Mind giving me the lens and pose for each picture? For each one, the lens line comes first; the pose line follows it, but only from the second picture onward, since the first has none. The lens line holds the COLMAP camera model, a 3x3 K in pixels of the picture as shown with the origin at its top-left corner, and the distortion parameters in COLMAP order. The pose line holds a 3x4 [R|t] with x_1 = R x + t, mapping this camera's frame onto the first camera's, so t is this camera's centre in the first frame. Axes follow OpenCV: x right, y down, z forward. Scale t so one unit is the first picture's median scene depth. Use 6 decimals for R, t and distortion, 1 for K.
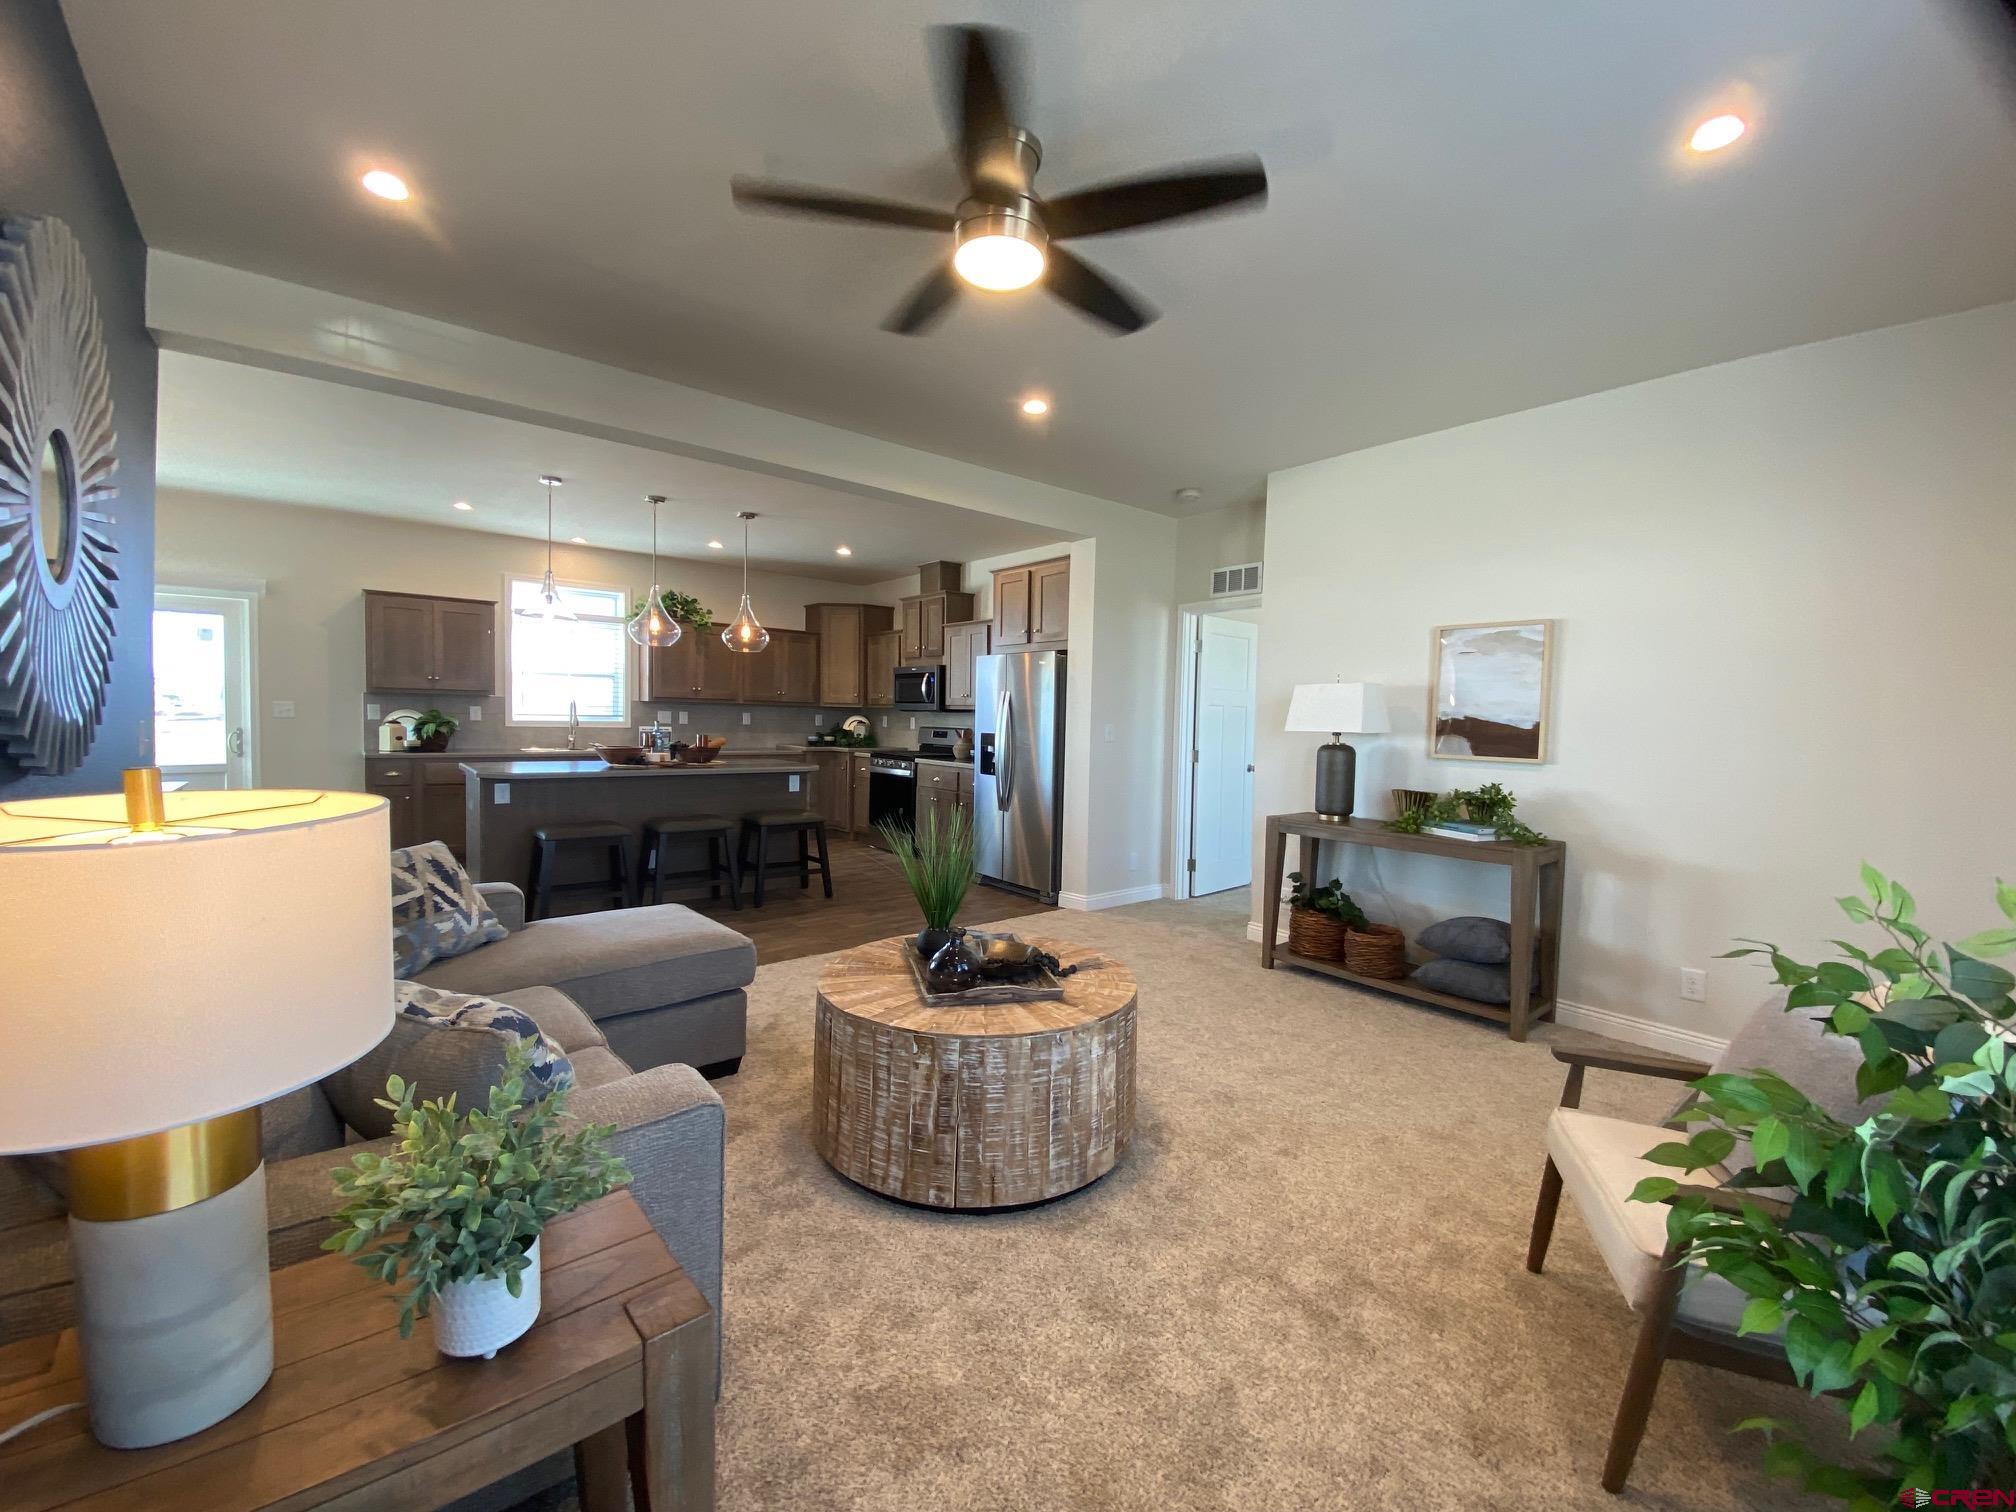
lens RADIAL K [[826.6, 0, 1040.3], [0, 826.6, 756.4], [0, 0, 1]] dist [-0.001405, -0.001421]
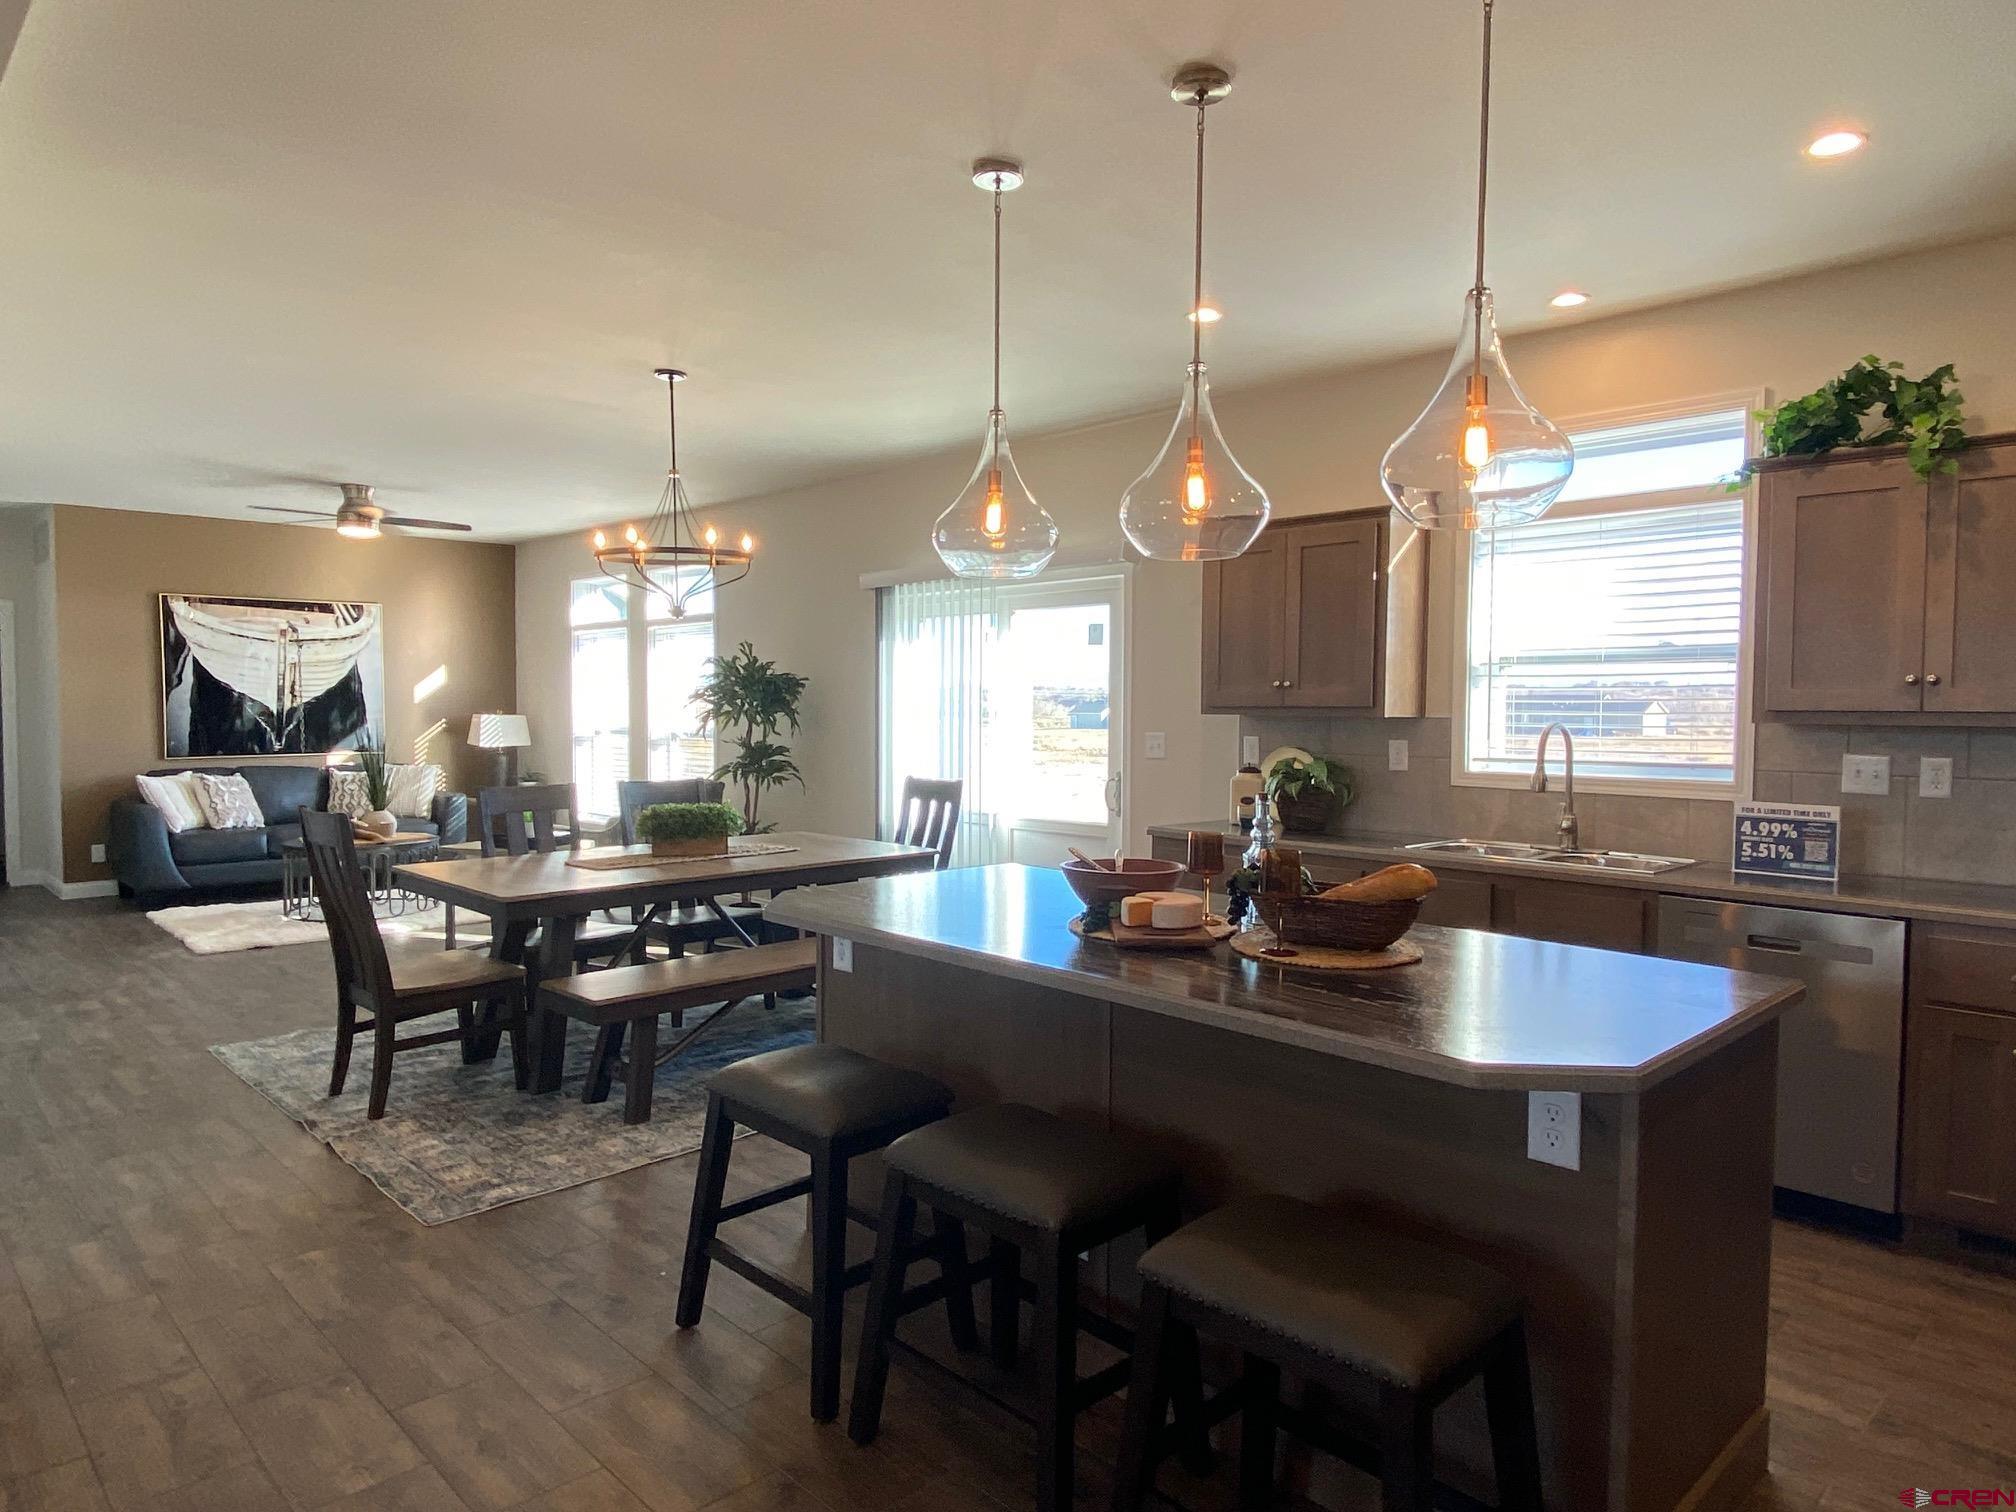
lens RADIAL K [[1262.3, 0, 1019.2], [0, 1262.3, 764.5], [0, 0, 1]] dist [0.007166, -0.006469]
pose [[0.049633, 0.023518, -0.998491, 0.010554], [-0.052481, 0.998403, 0.020907, -0.054239], [0.997388, 0.051364, 0.050788, 0.807985]]
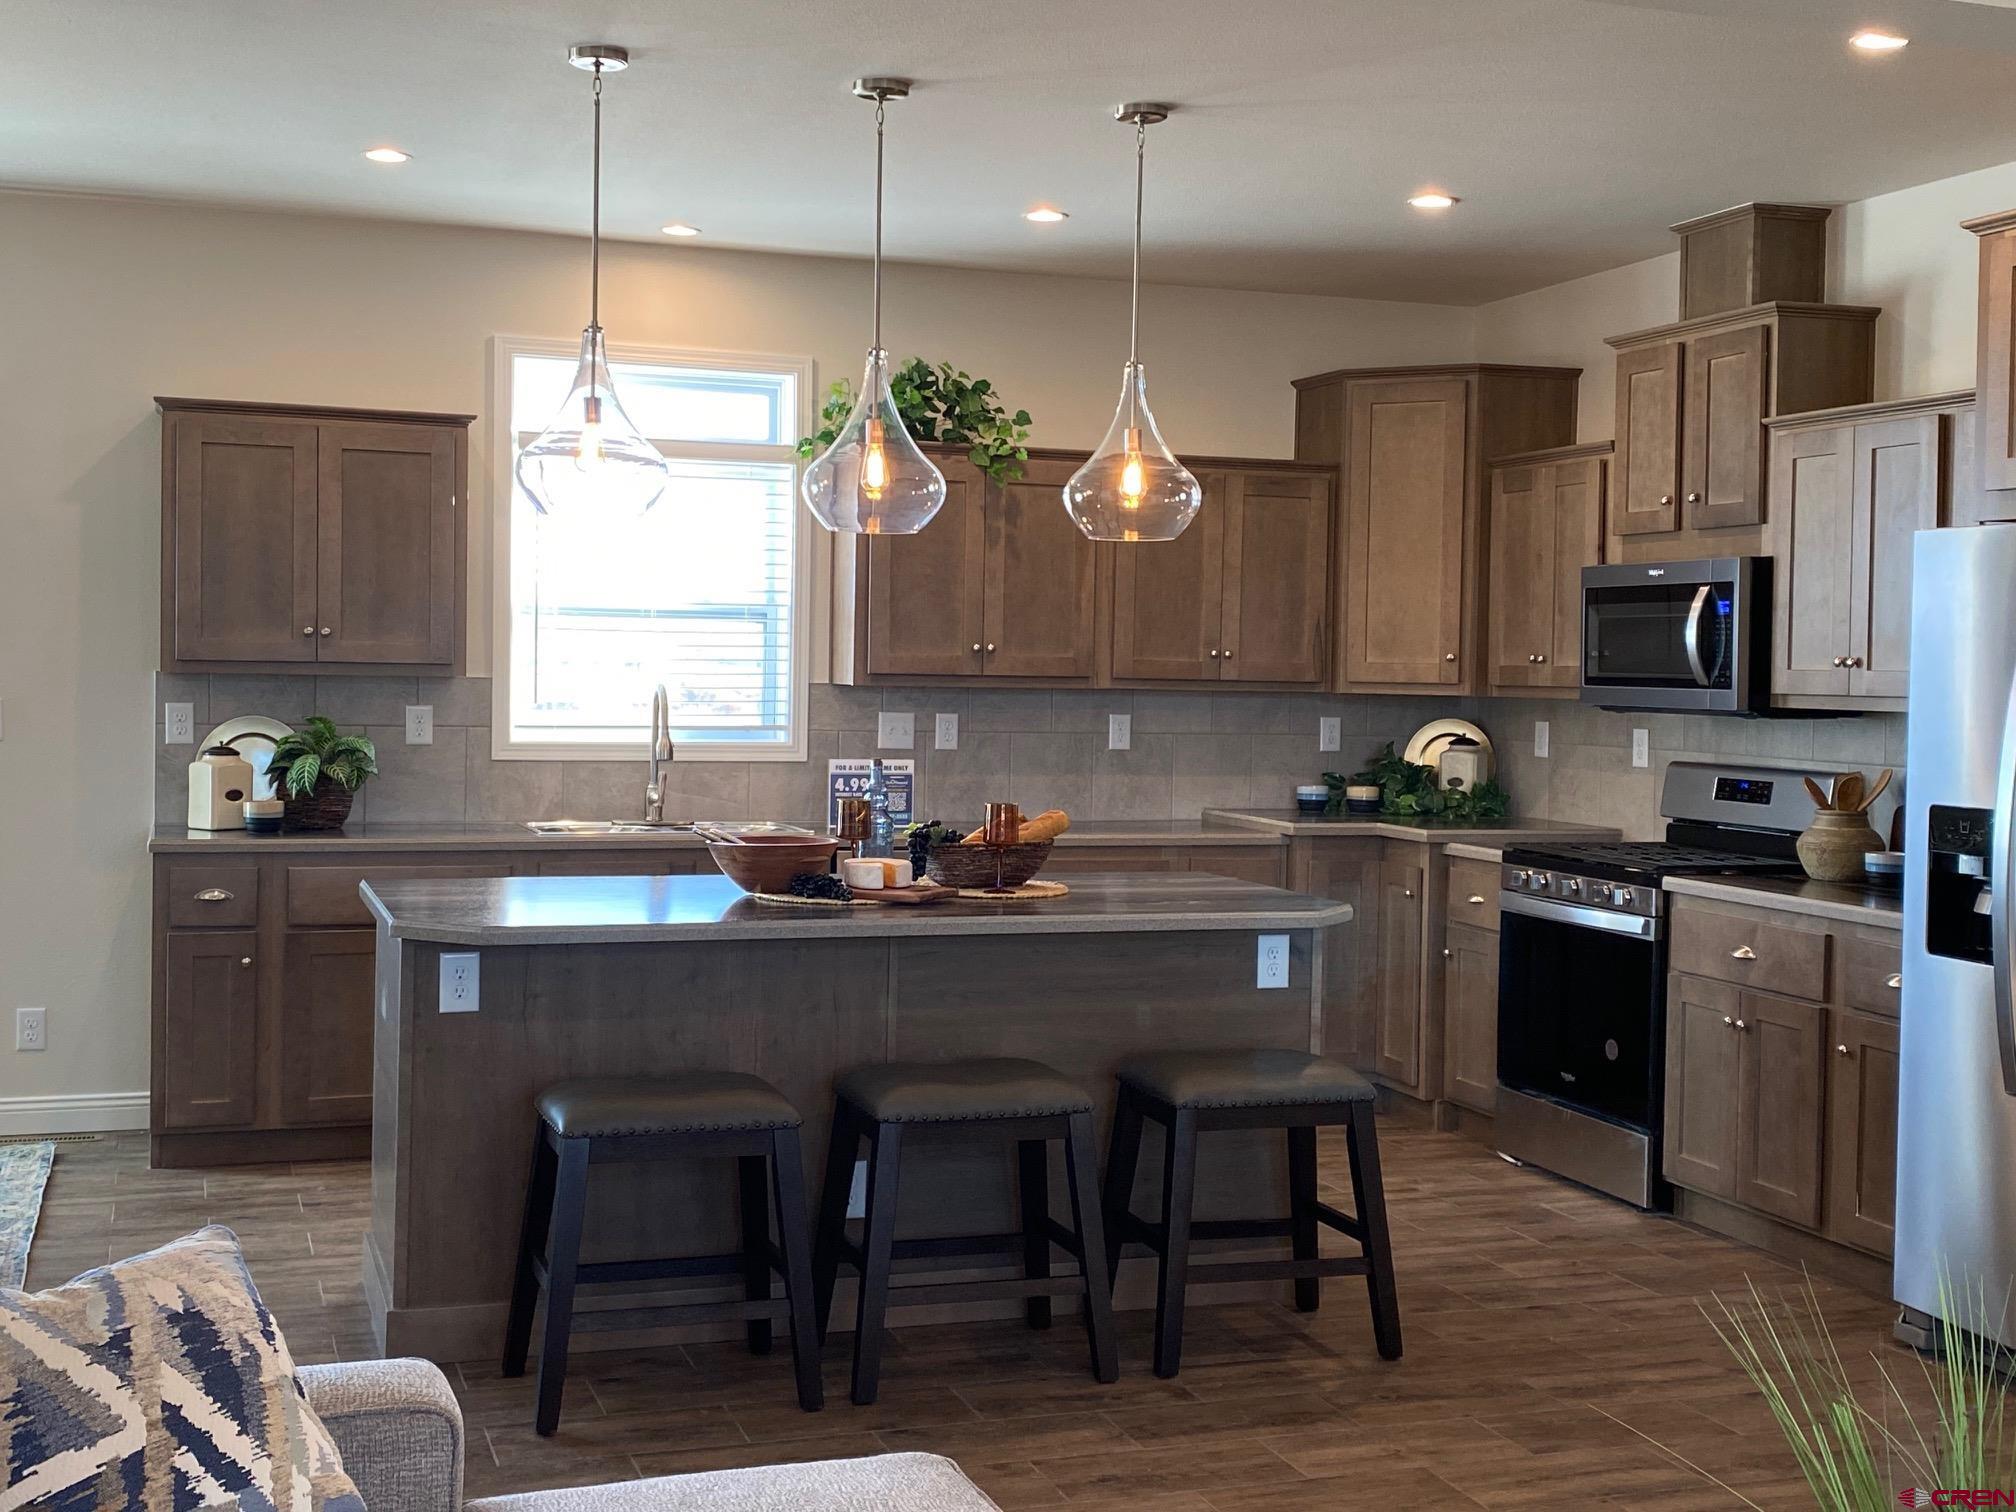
lens RADIAL K [[2396.2, 0, 1010.1], [0, 2396.2, 730.2], [0, 0, 1]] dist [0.211534, 0.000000]
pose [[0.929752, 0.003063, -0.368174, -0.053576], [-0.013278, 0.999594, -0.025214, -0.028212], [0.367948, 0.028332, 0.929415, 0.112309]]
